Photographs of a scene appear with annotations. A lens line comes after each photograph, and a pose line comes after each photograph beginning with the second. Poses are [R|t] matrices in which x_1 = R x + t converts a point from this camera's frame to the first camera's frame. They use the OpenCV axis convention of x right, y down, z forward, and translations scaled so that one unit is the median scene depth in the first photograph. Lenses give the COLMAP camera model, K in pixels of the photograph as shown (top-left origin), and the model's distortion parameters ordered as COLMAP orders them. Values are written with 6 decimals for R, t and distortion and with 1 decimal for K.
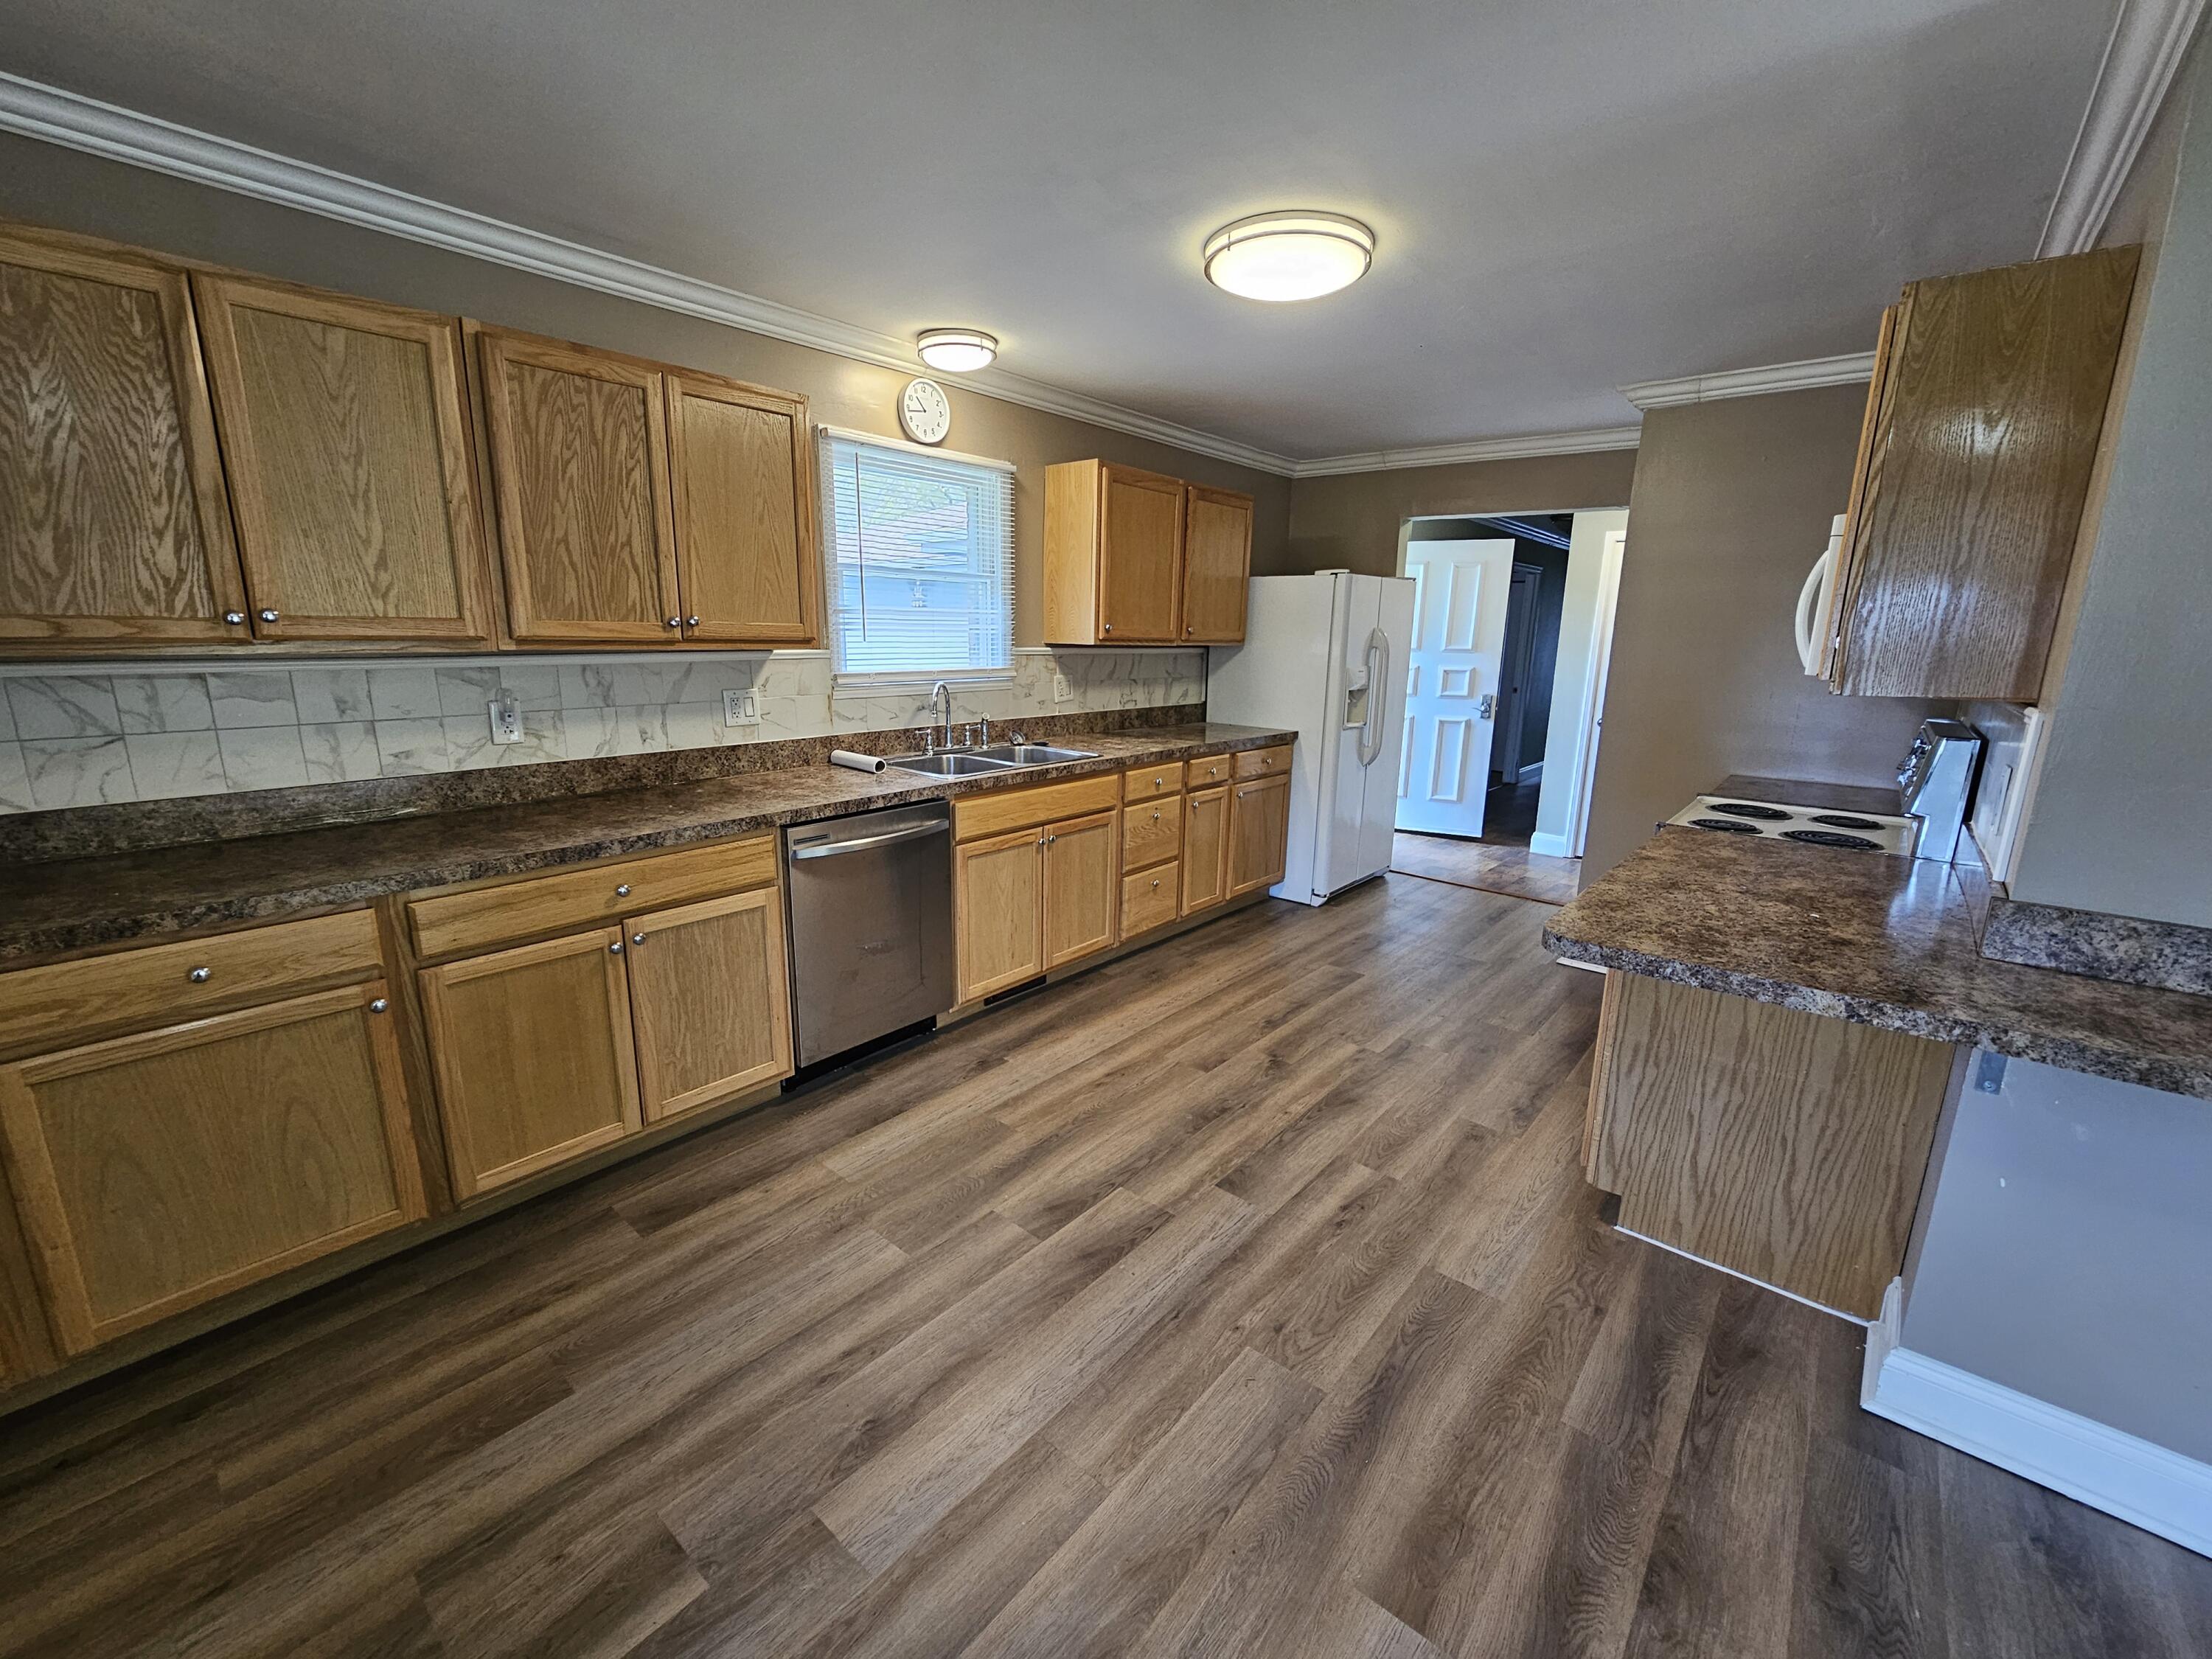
lens RADIAL K [[919.4, 0, 1106.0], [0, 919.4, 829.5], [0, 0, 1]] dist [-0.000253, 0.000056]
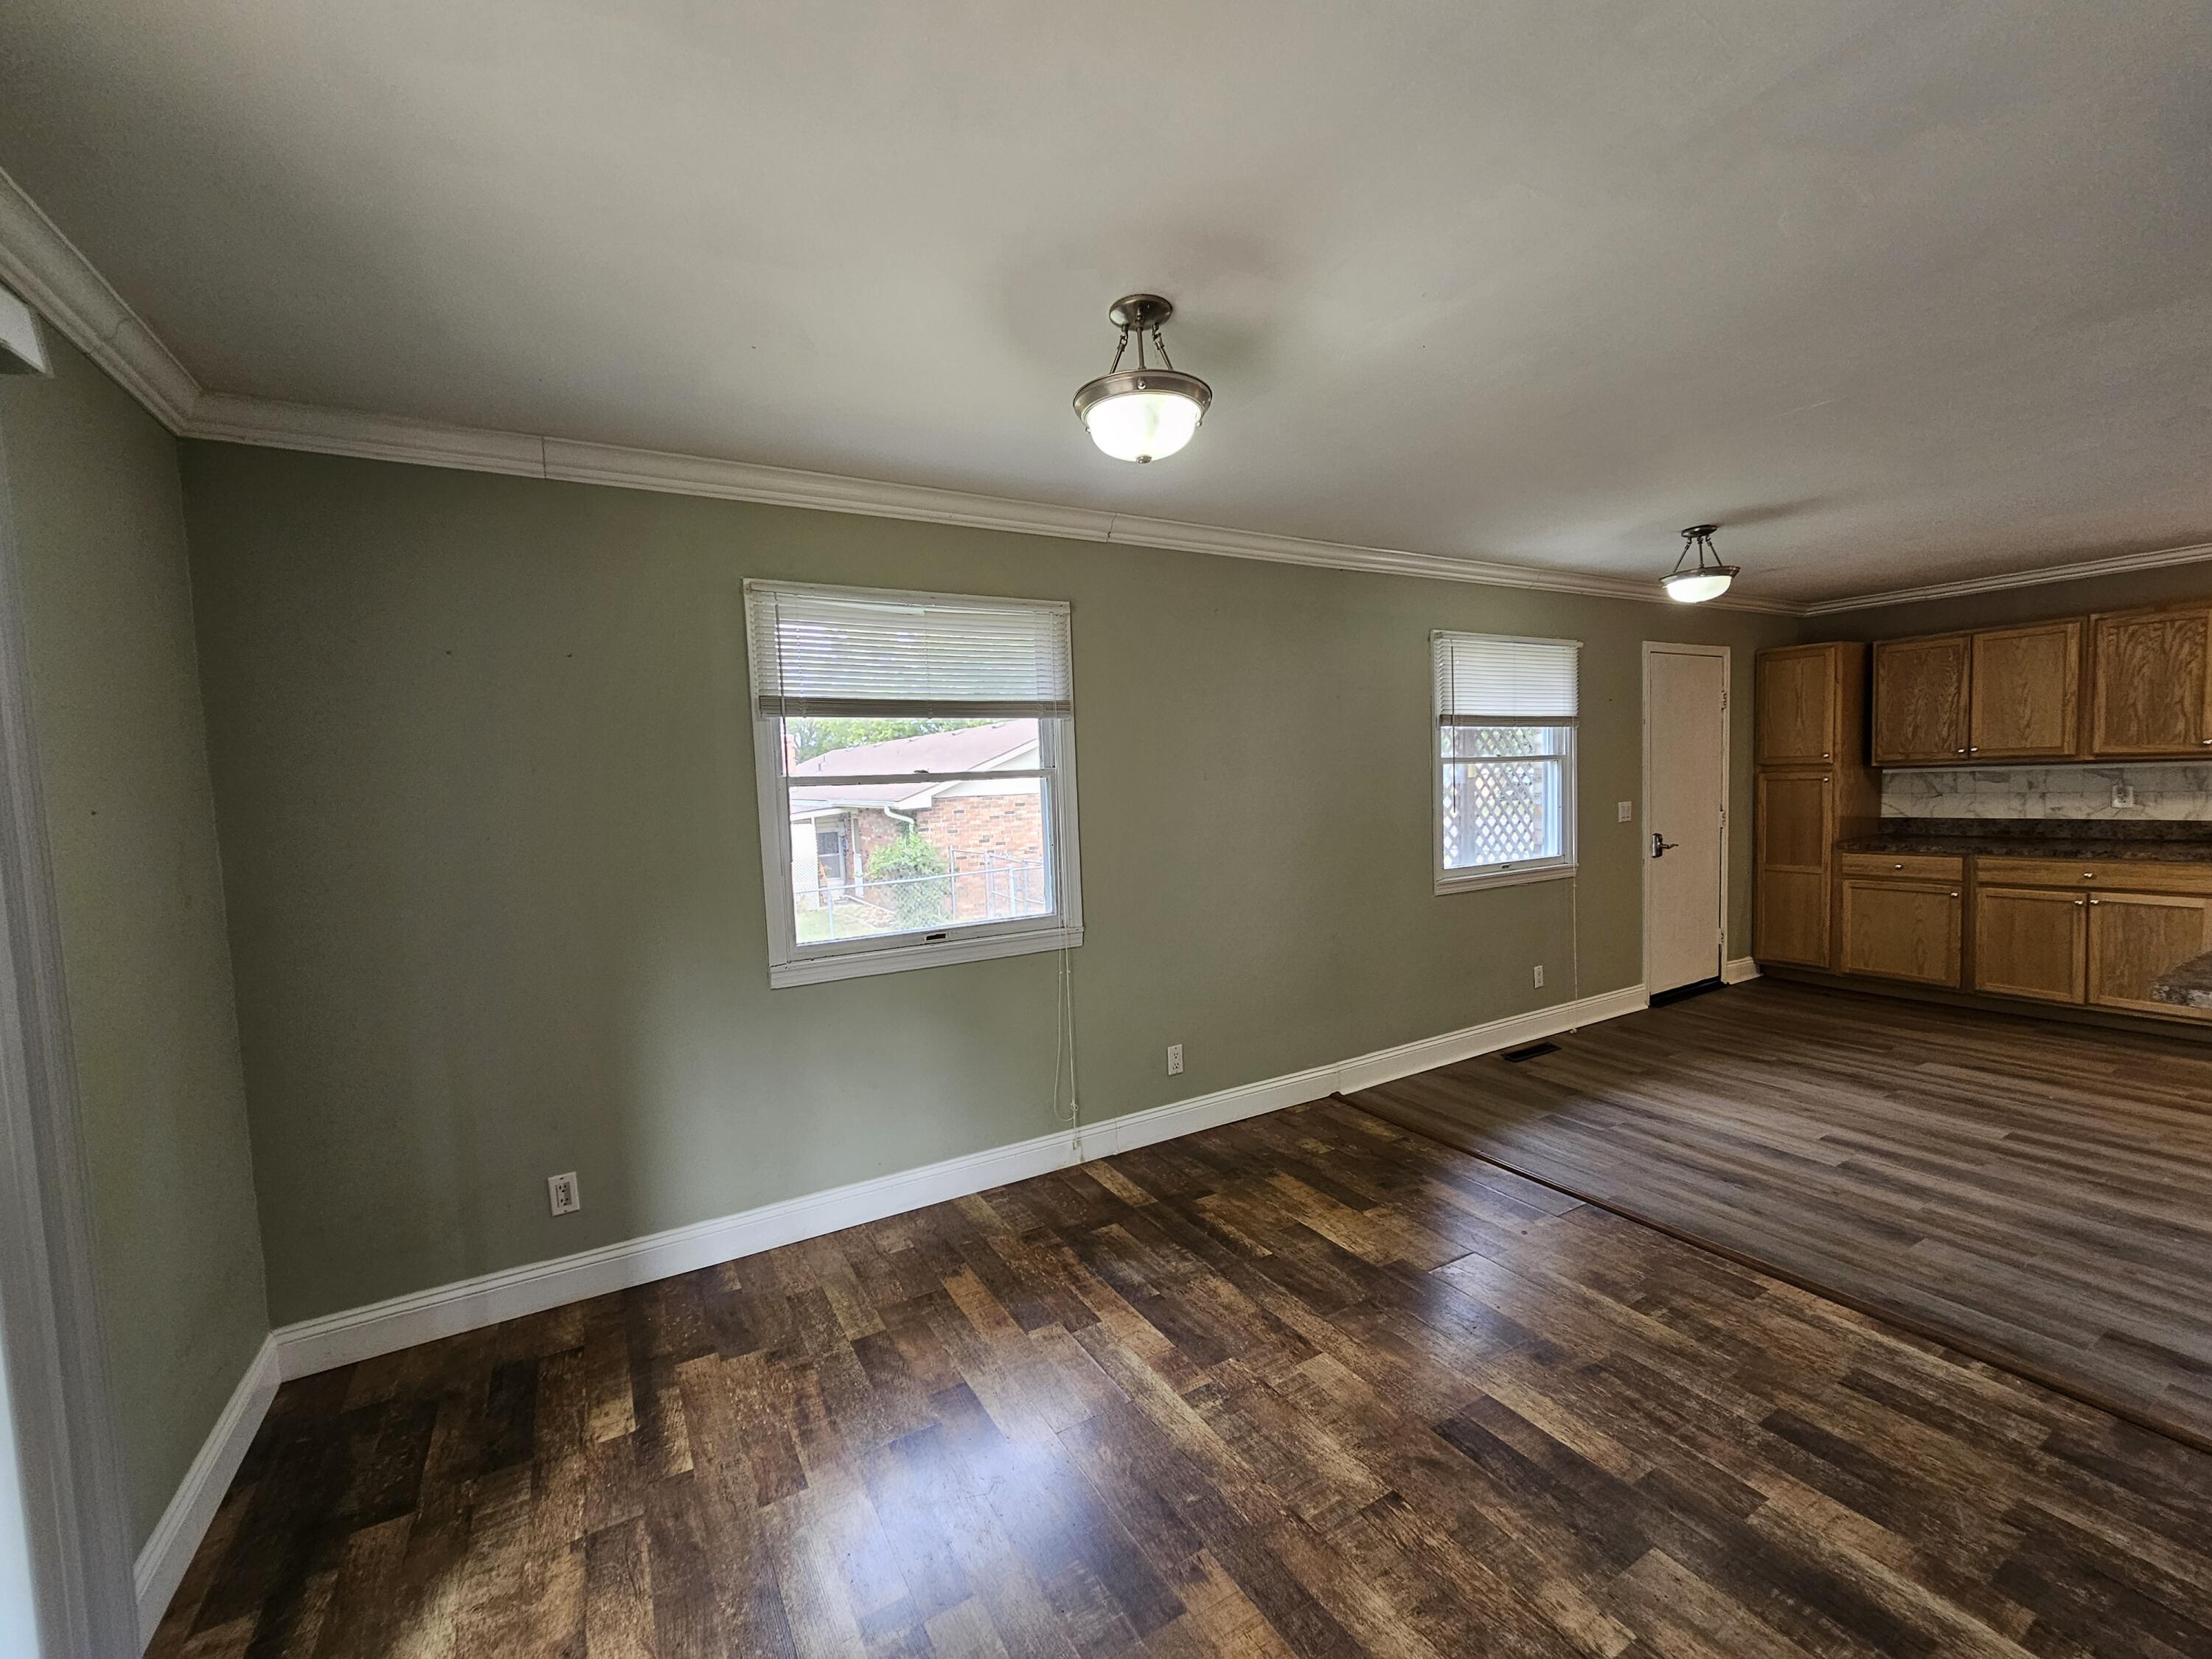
lens RADIAL K [[903.3, 0, 1095.9], [0, 903.3, 835.8], [0, 0, 1]] dist [-0.002705, -0.000303]
pose [[-0.336611, 0.059546, -0.939759, 2.188392], [-0.167752, 0.978242, 0.122071, 0.110620], [0.926581, 0.198737, -0.319298, -0.437766]]
